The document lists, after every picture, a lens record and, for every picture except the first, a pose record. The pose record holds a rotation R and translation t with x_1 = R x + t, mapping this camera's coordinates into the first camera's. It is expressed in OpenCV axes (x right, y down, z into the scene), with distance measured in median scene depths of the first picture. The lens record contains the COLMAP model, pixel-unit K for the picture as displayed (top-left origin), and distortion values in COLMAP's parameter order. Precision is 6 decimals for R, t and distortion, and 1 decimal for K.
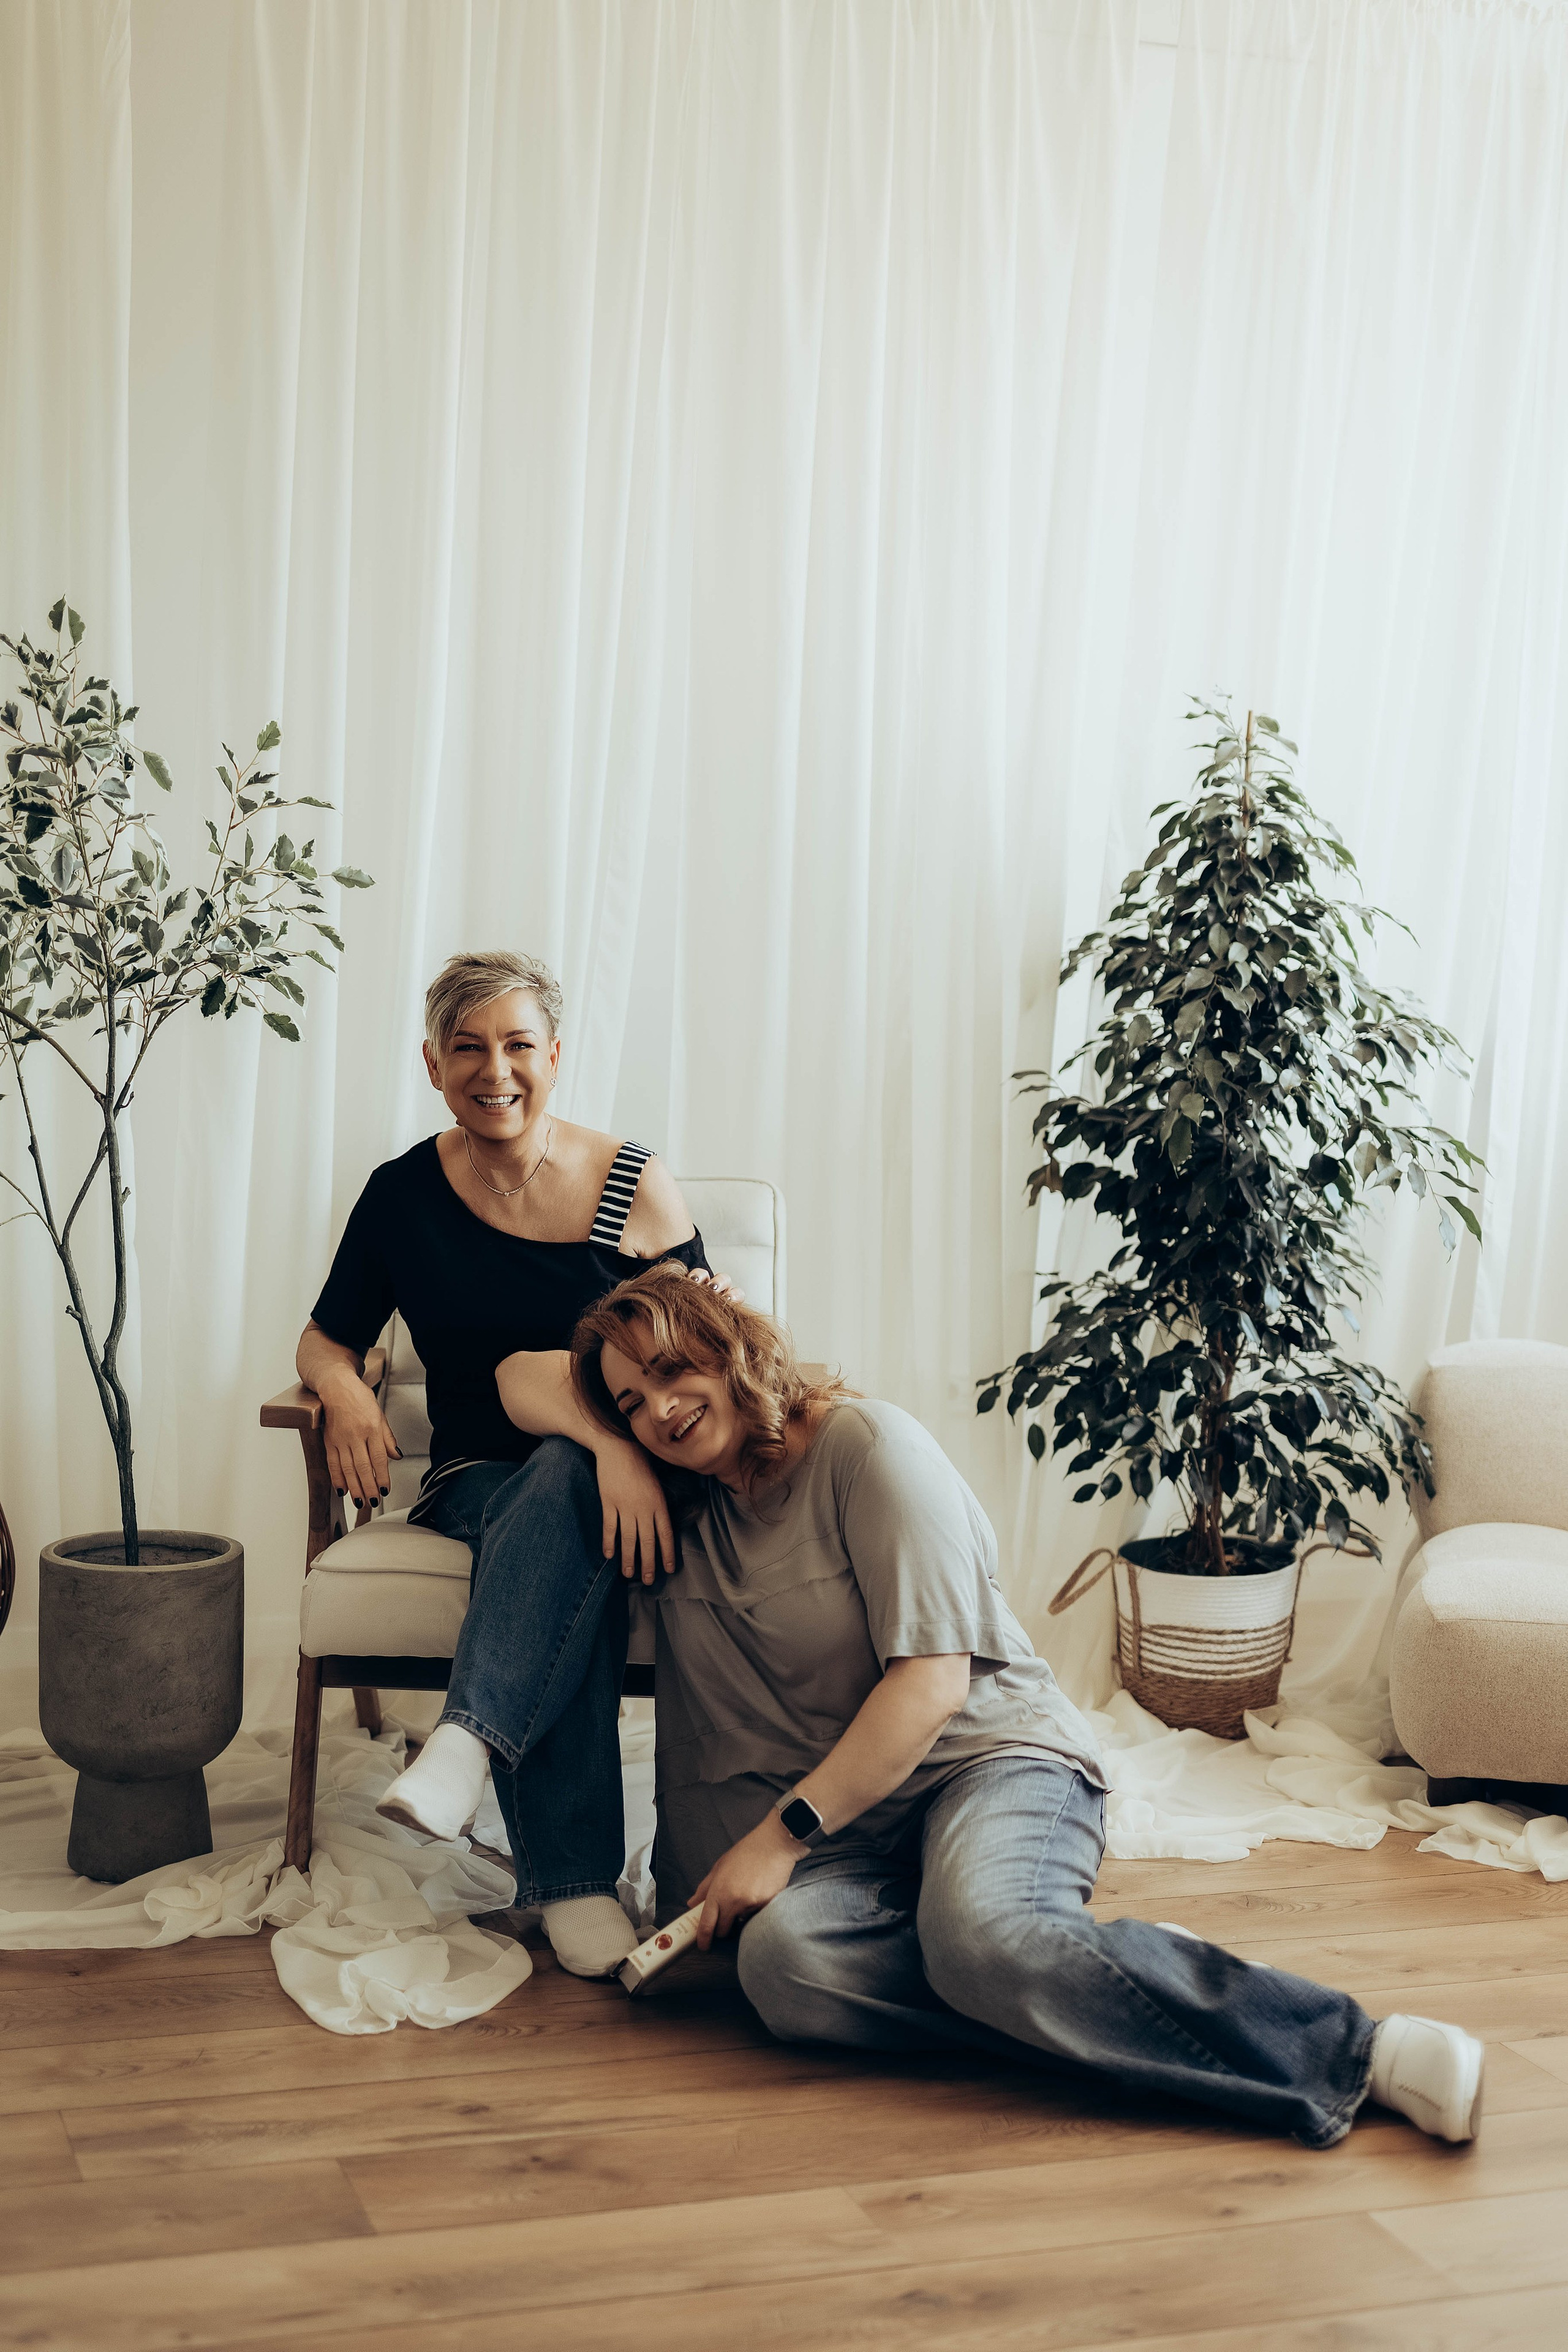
lens RADIAL K [[3337.5, 0, 784.0], [0, 3337.5, 1176.0], [0, 0, 1]] dist [-0.001995, -0.021826]
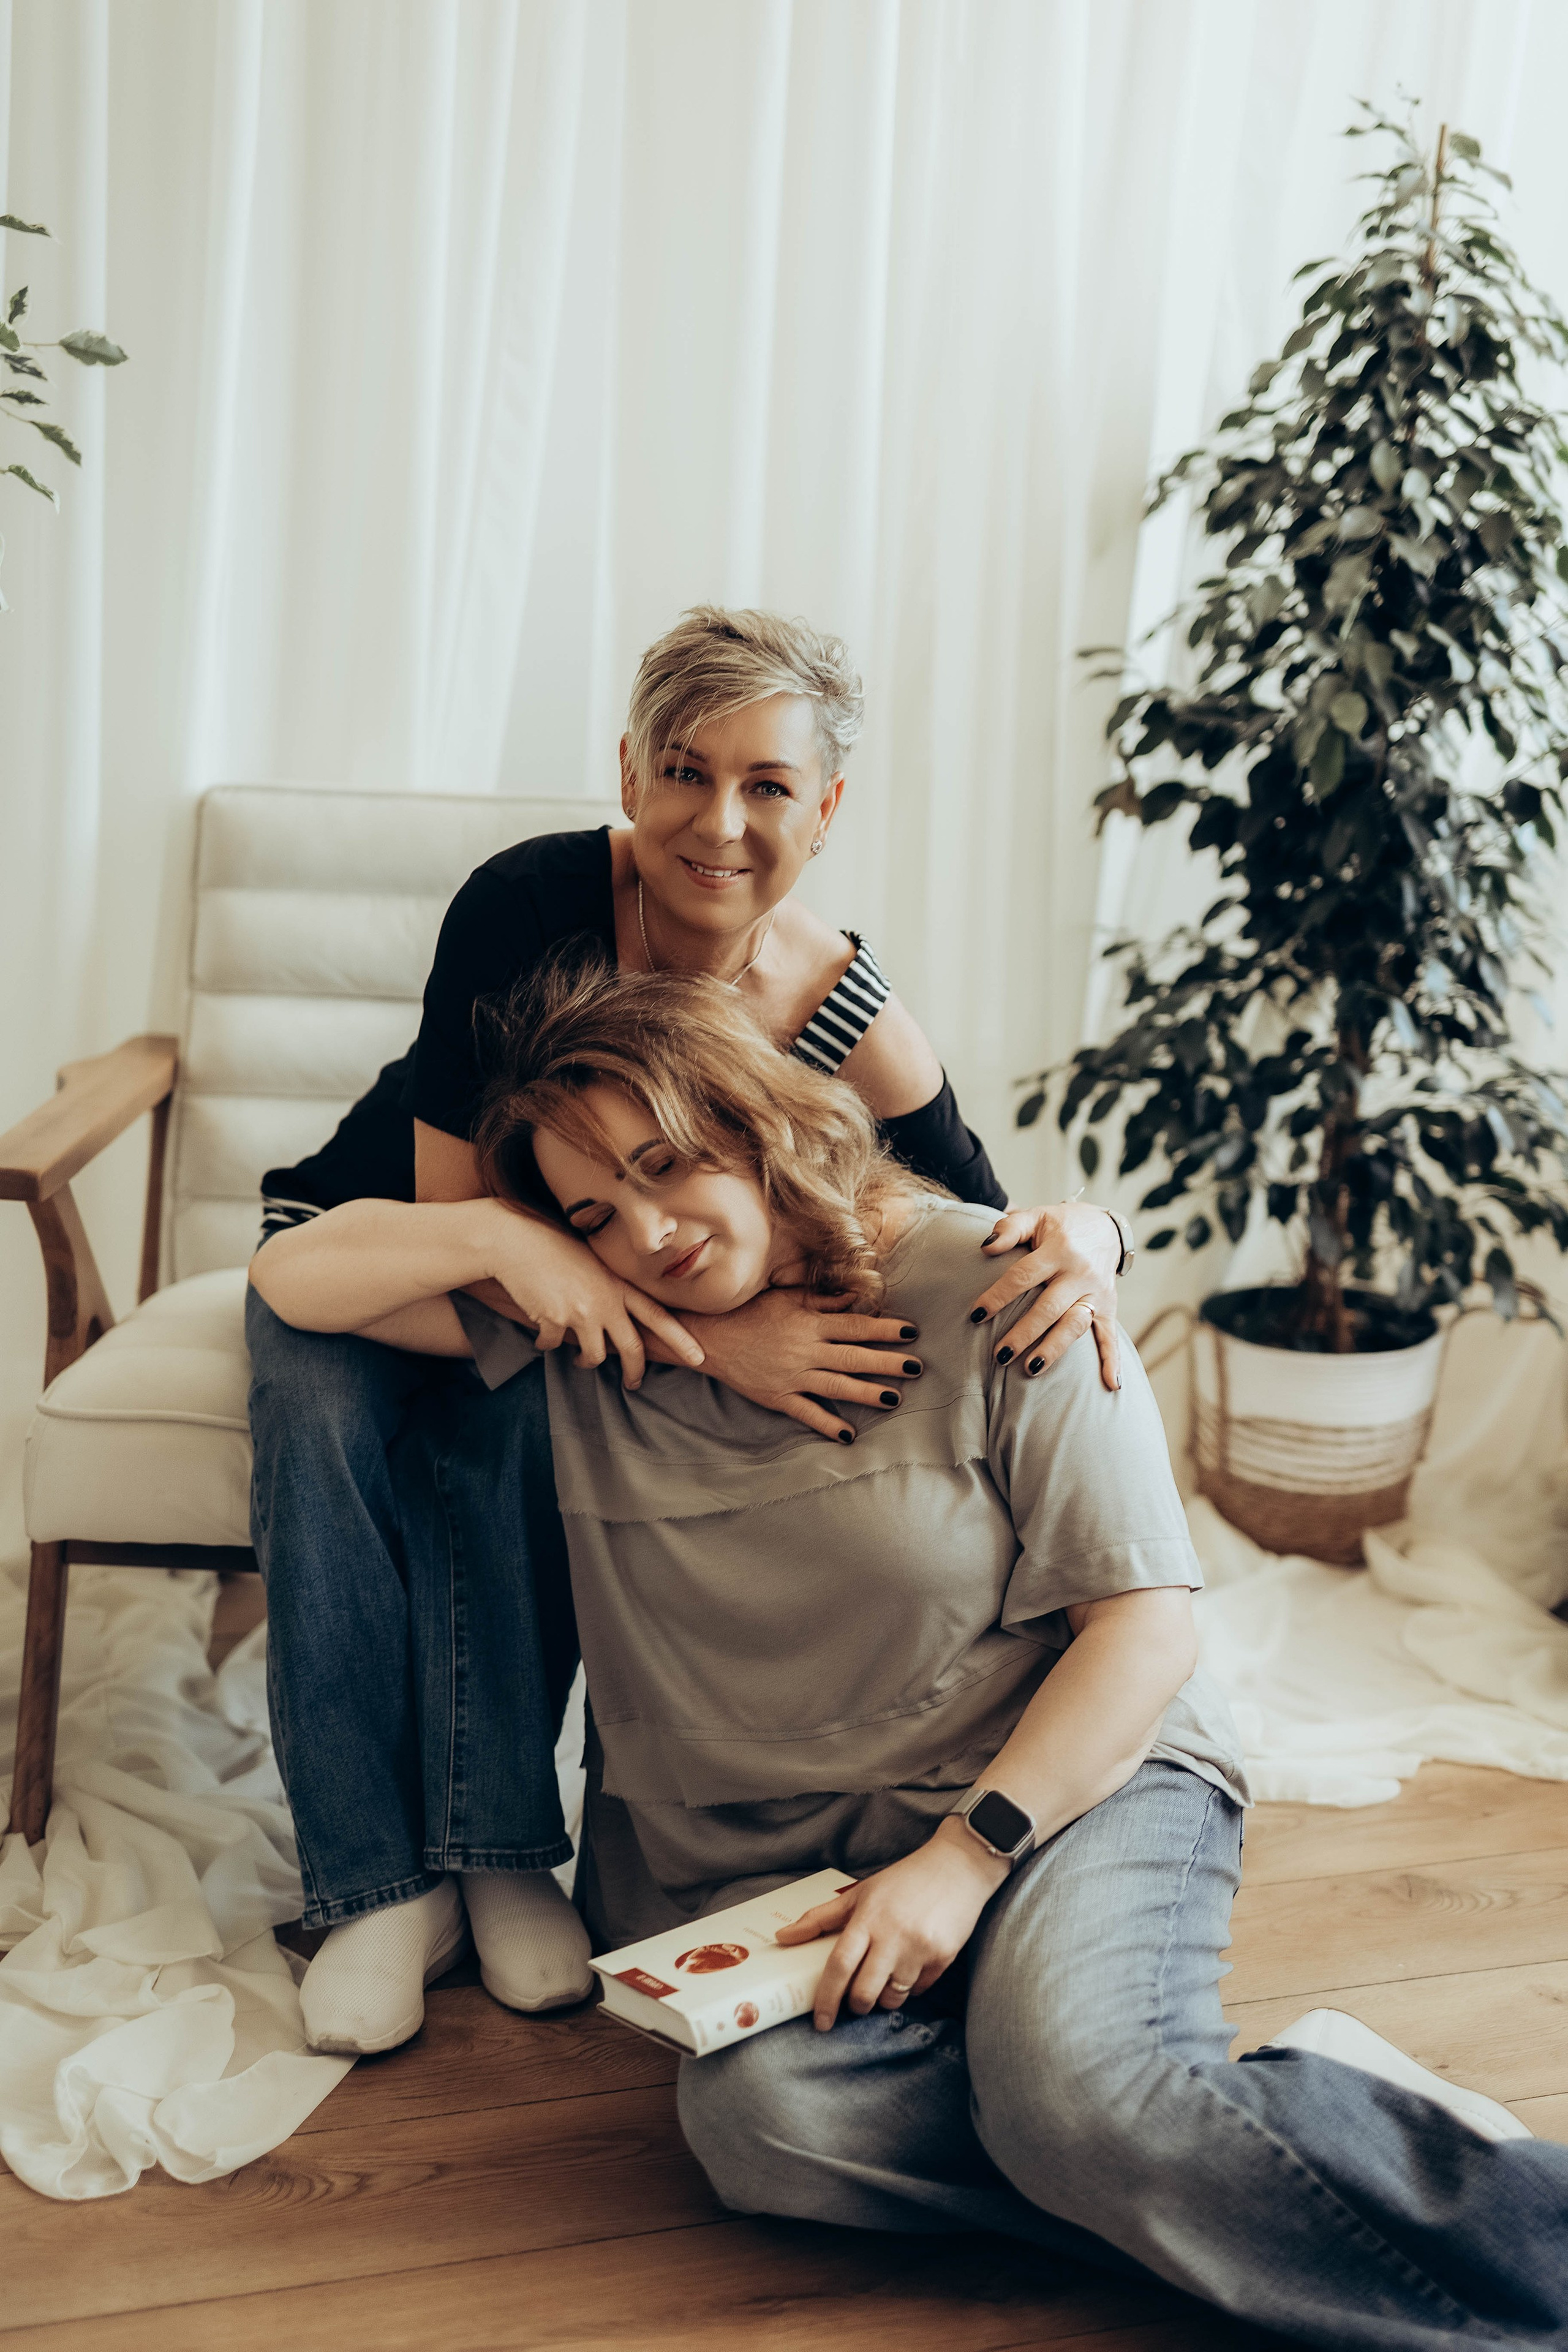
lens RADIAL K [[3337.5, 0, 784.0], [0, 3337.5, 1176.0], [0, 0, 1]] dist [-0.001995, -0.021826]
pose [[0.999766, 0.013895, 0.016585, -0.003817], [-0.016203, 0.988812, 0.148286, -0.025368], [-0.014339, -0.148520, 0.988805, 0.293424]]
